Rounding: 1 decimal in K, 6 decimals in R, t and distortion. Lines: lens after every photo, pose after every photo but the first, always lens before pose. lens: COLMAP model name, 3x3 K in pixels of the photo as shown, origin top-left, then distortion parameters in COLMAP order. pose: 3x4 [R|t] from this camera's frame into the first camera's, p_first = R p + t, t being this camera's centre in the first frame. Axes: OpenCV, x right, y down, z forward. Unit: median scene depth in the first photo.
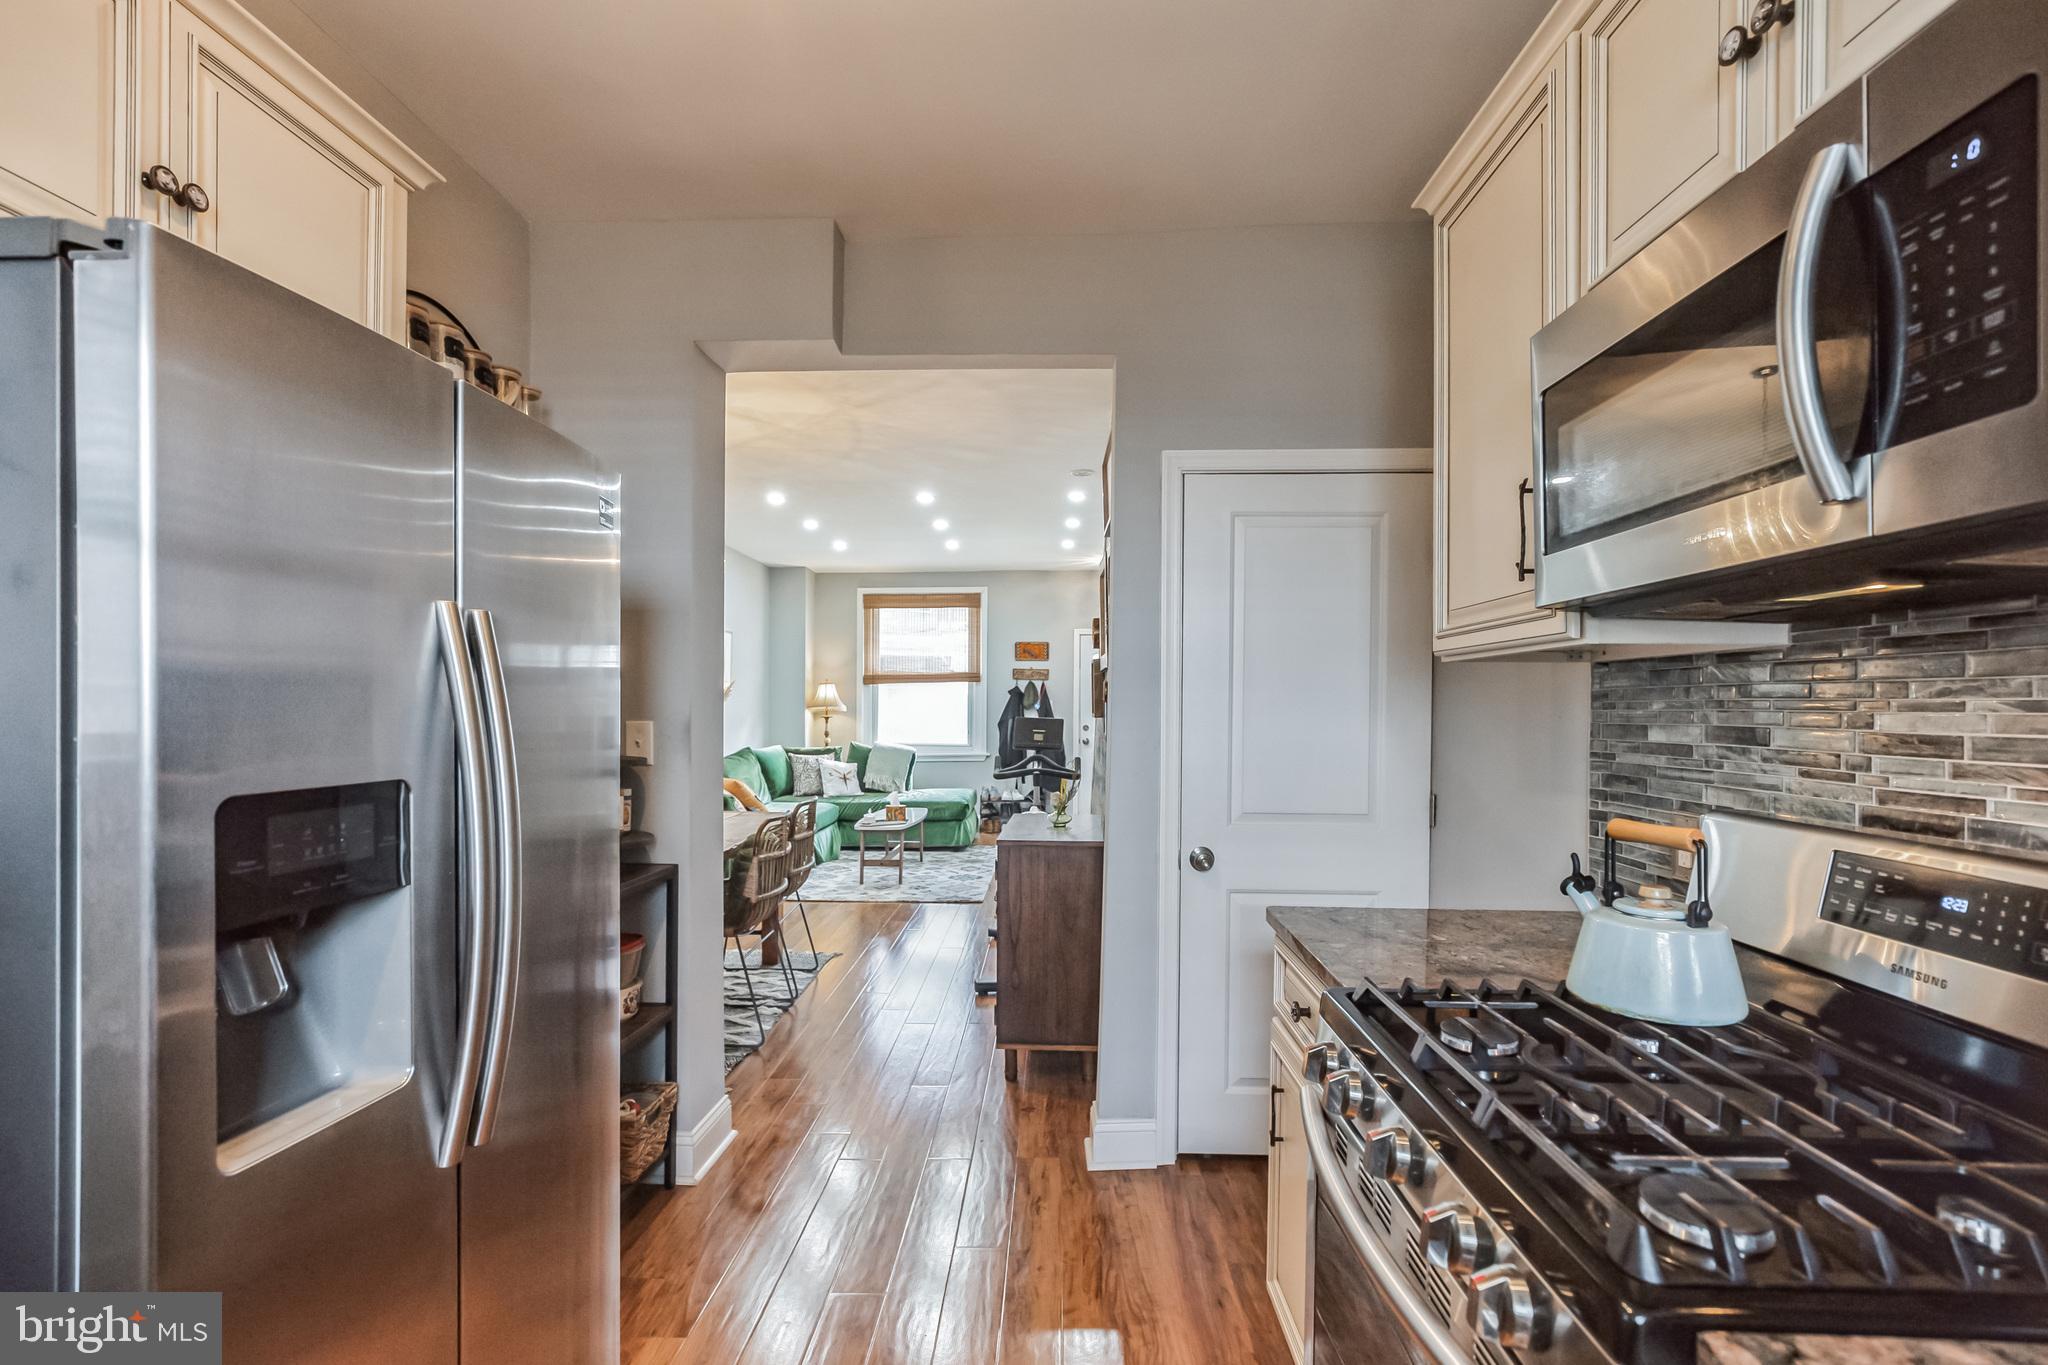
lens RADIAL K [[945.8, 0, 1023.7], [0, 945.8, 712.5], [0, 0, 1]] dist [-0.014433, 0.006161]
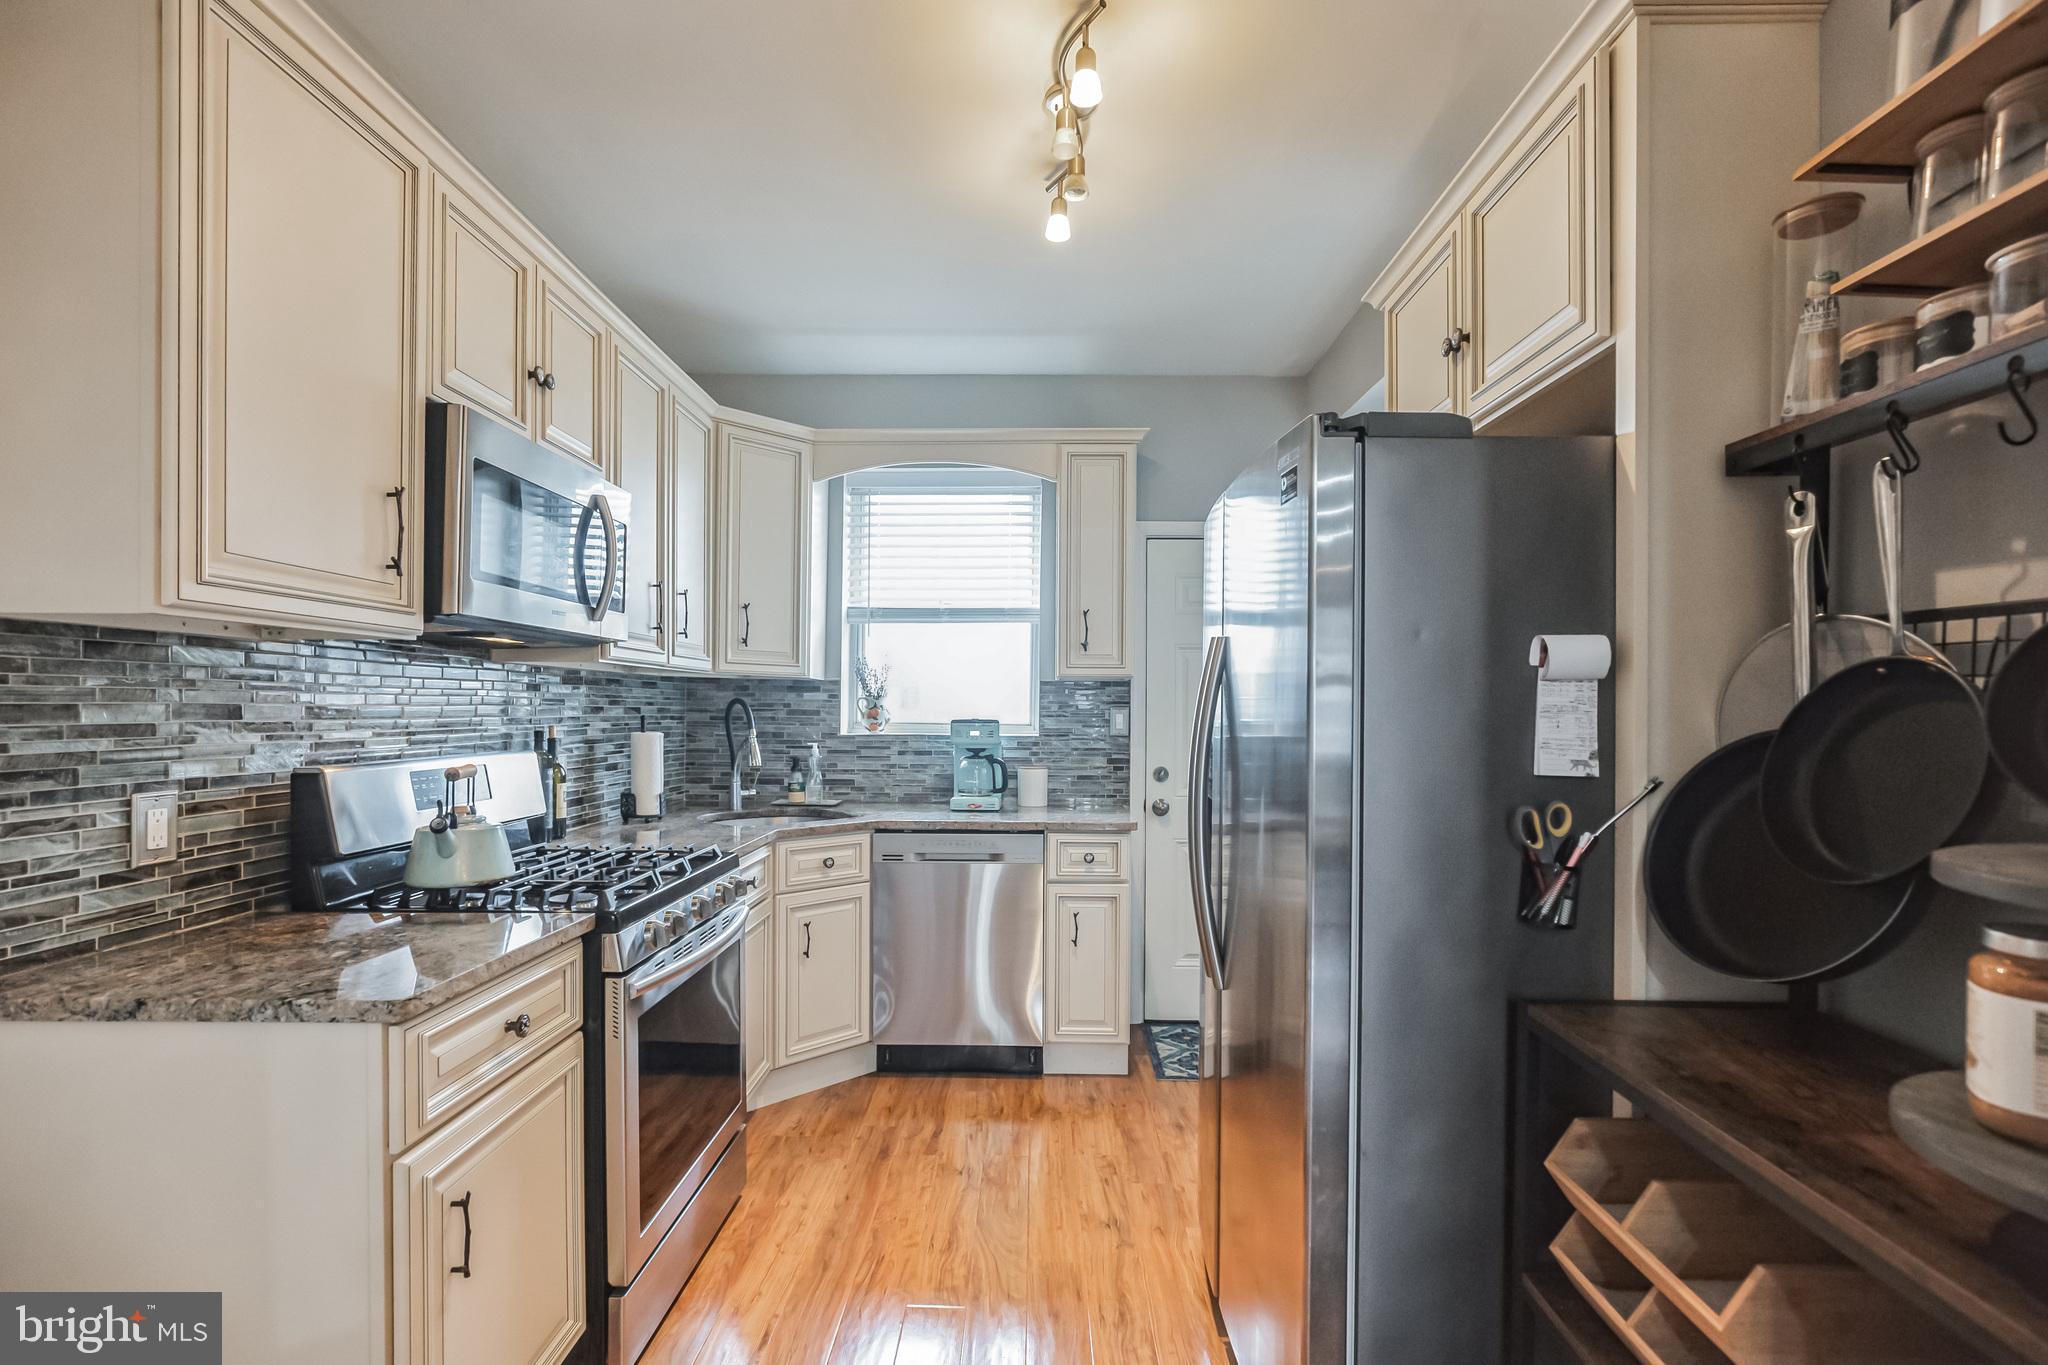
lens RADIAL K [[945.8, 0, 1023.7], [0, 945.8, 712.5], [0, 0, 1]] dist [-0.014433, 0.006161]
pose [[-0.999525, -0.011893, -0.028441, -0.175056], [-0.012195, 0.999871, 0.010475, 0.001746], [0.028313, 0.010817, -0.999541, 2.062231]]
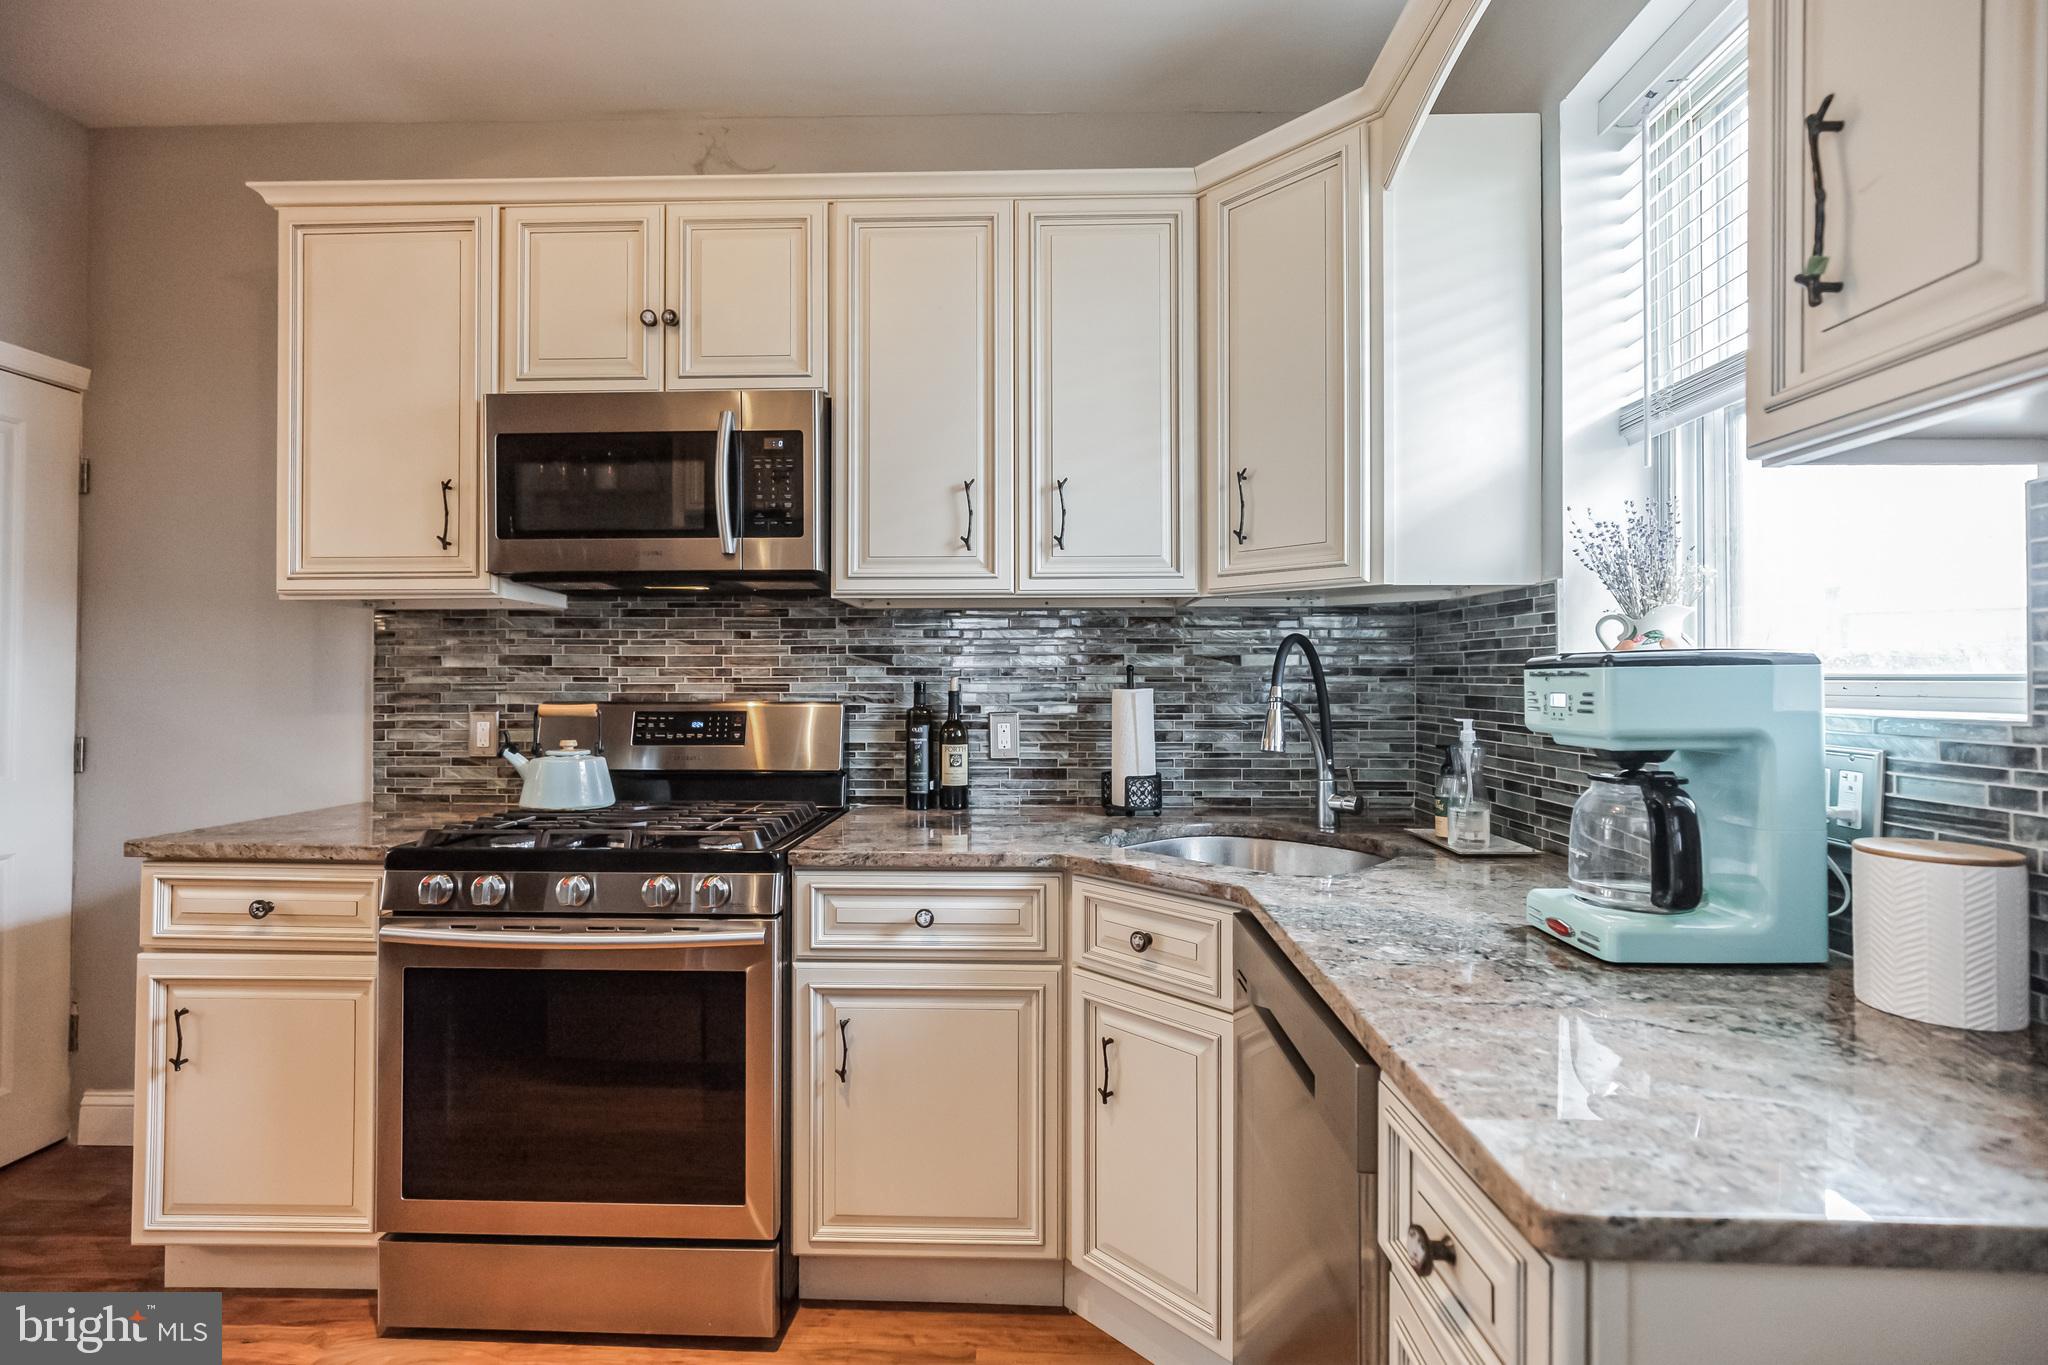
lens RADIAL K [[940.1, 0, 1036.6], [0, 940.1, 682.3], [0, 0, 1]] dist [-0.012020, 0.007028]
pose [[-0.009914, -0.004953, 0.999939, -0.868332], [0.006971, 0.999963, 0.005022, 0.058928], [-0.999927, 0.007020, -0.009879, 0.110056]]
